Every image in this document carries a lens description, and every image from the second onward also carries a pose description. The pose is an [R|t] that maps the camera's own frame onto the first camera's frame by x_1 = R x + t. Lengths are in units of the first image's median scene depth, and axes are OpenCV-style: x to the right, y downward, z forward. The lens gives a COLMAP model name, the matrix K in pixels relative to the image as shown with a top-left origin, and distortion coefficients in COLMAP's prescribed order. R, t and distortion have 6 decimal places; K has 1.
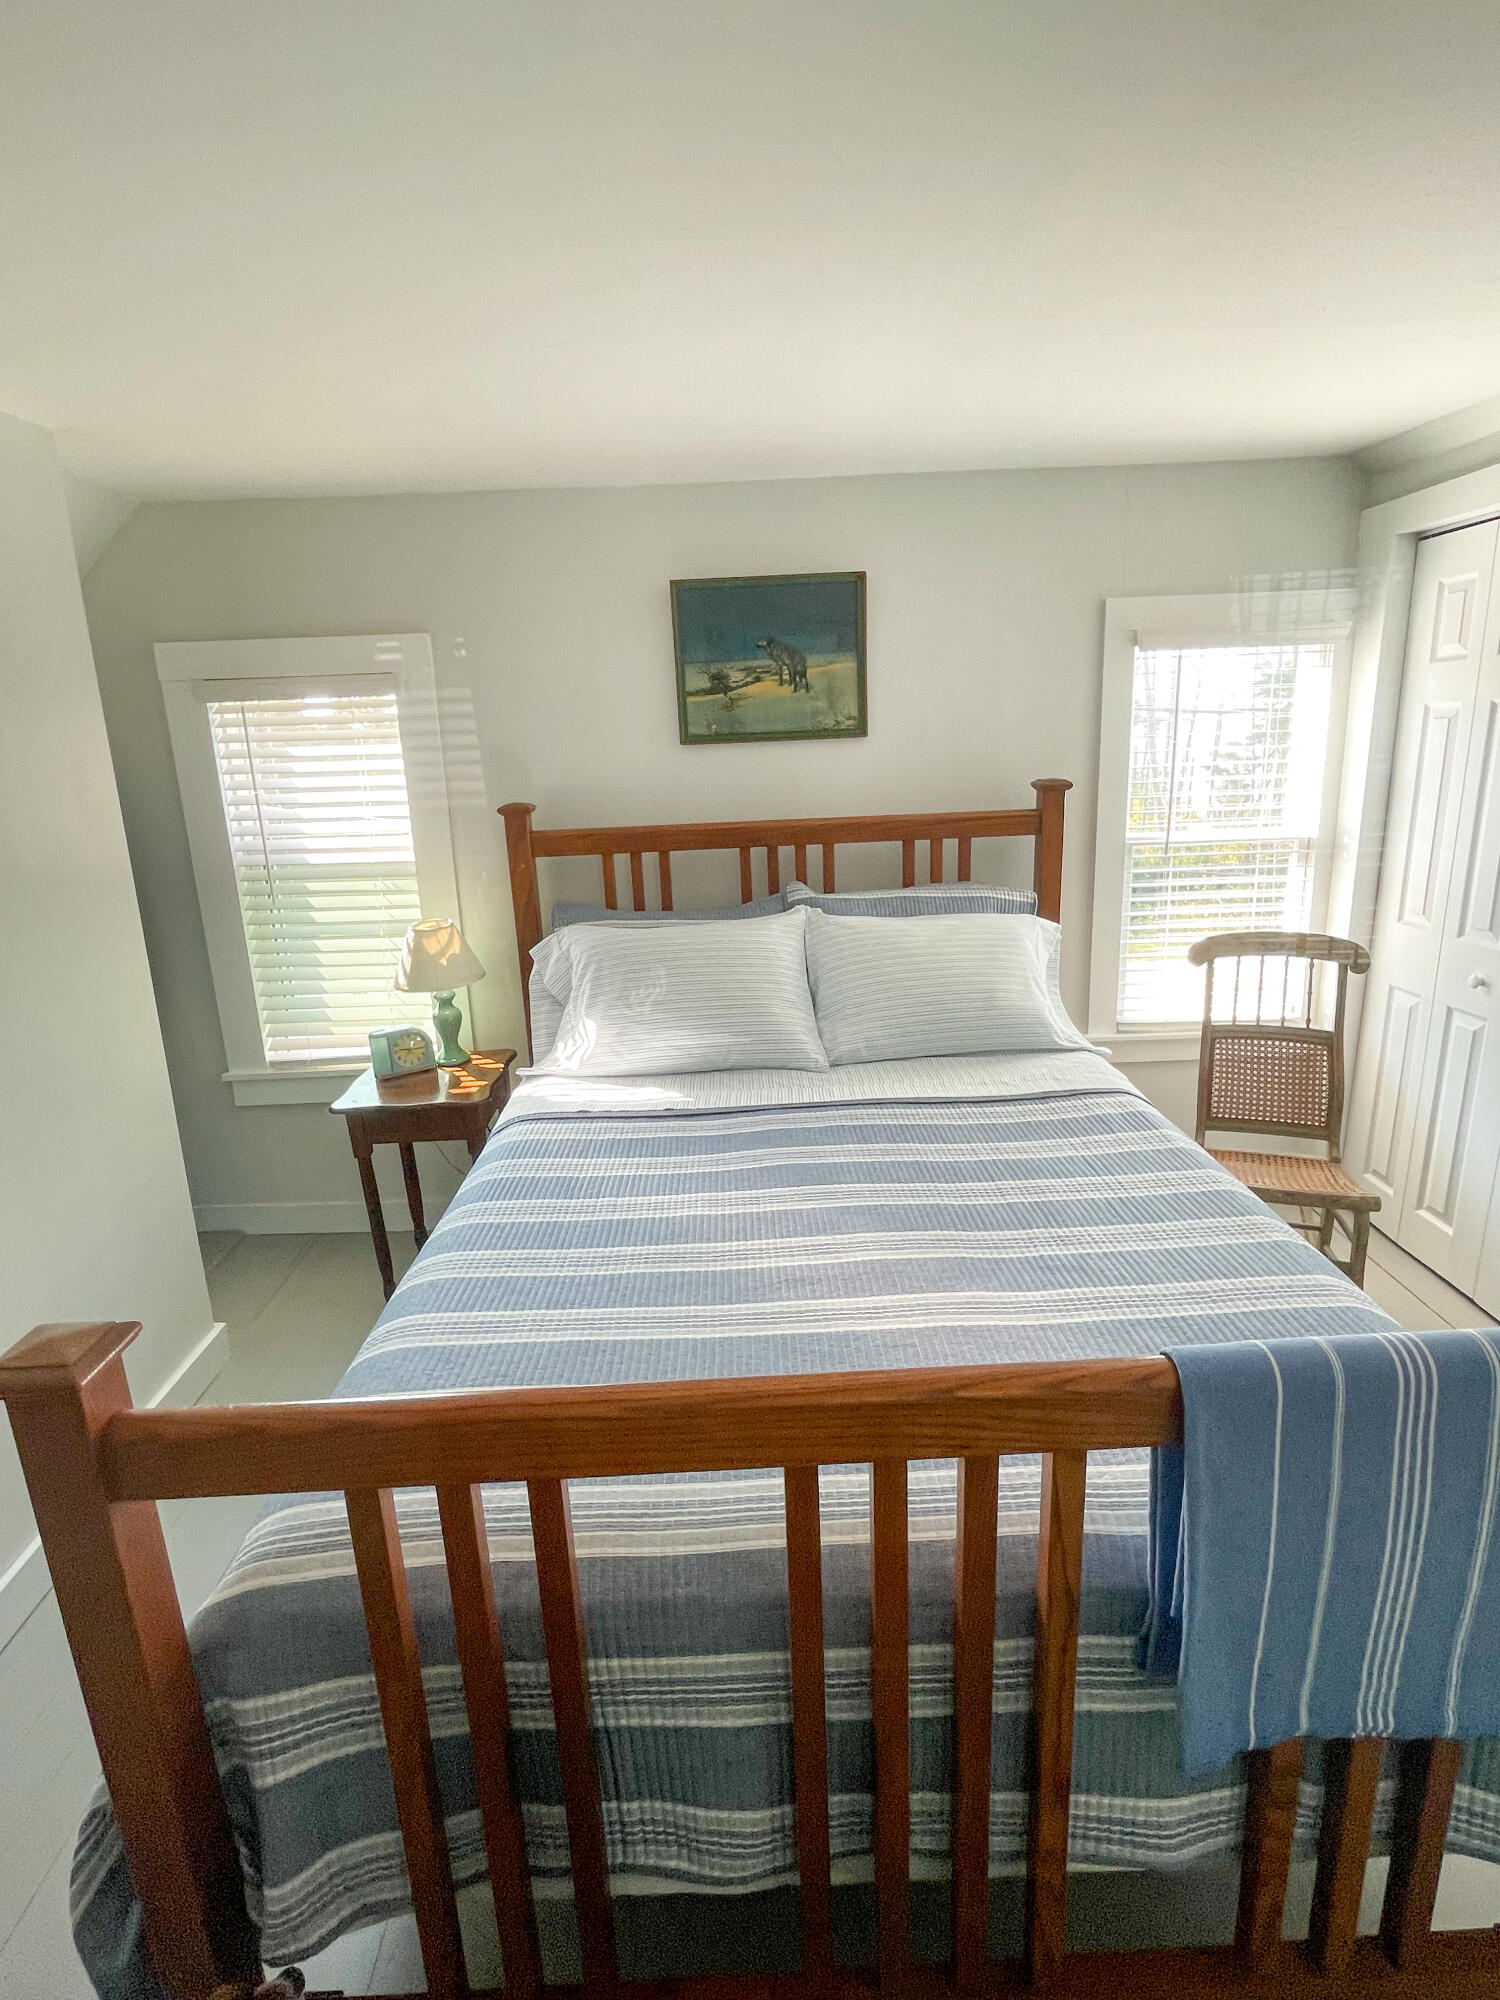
lens RADIAL K [[1002.7, 0, 752.8], [0, 1002.7, 997.3], [0, 0, 1]] dist [-0.002453, 0.002158]
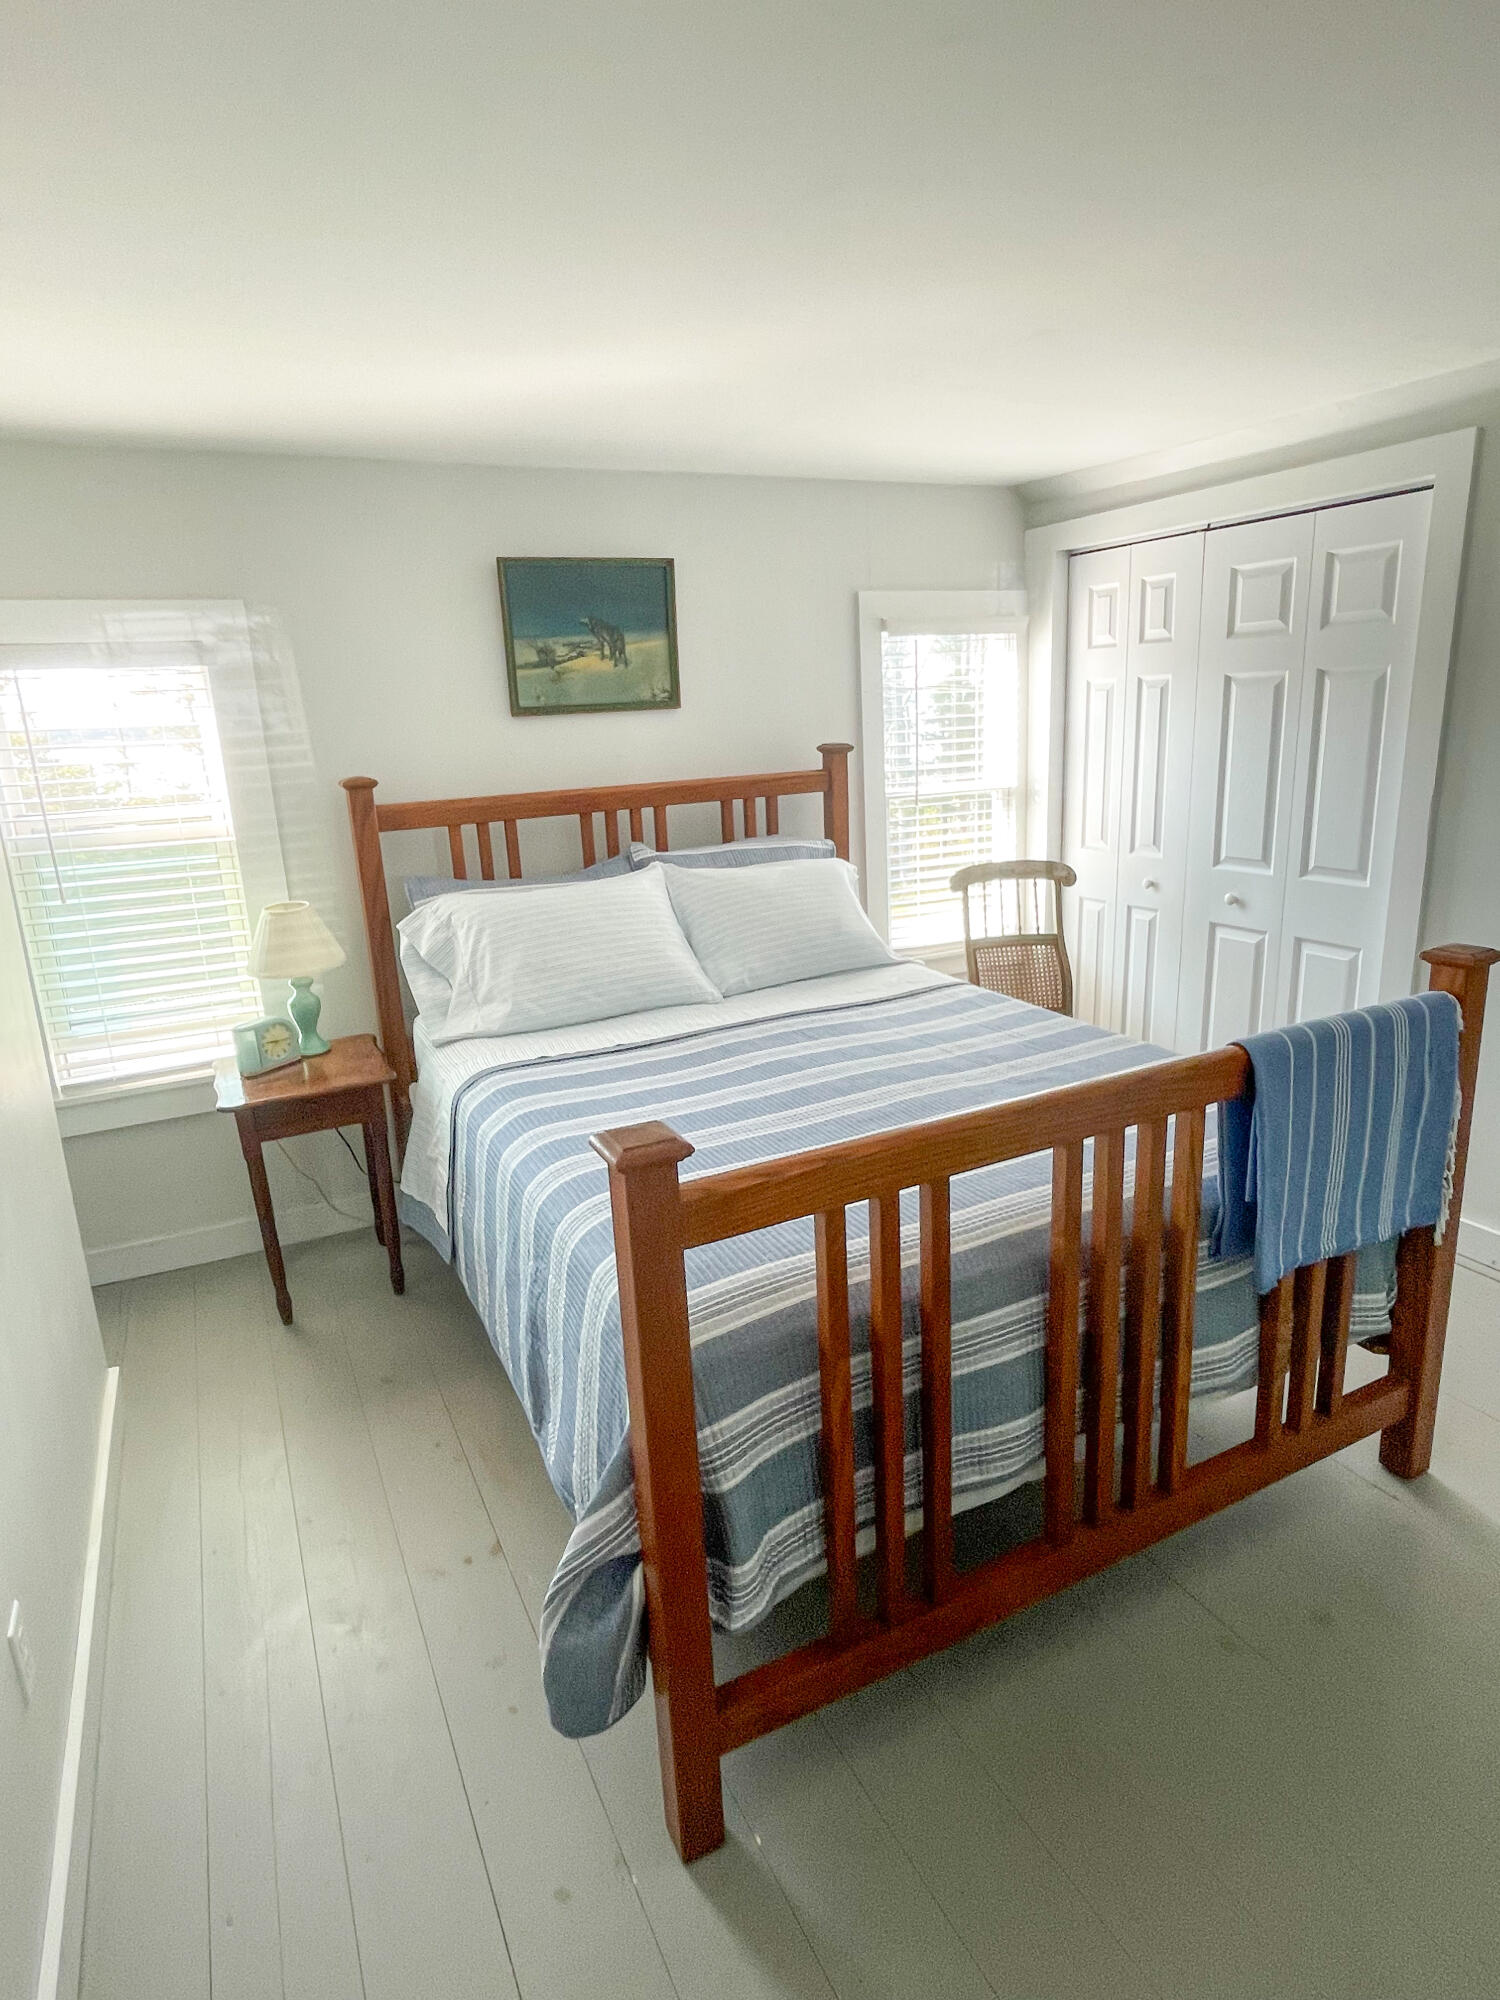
lens RADIAL K [[1109.3, 0, 749.5], [0, 1109.3, 995.4], [0, 0, 1]] dist [-0.002730, 0.000203]
pose [[0.904804, -0.111359, 0.411009, -0.355996], [0.118966, 0.992873, 0.007116, 0.053354], [-0.408872, 0.042457, 0.911604, -0.125098]]
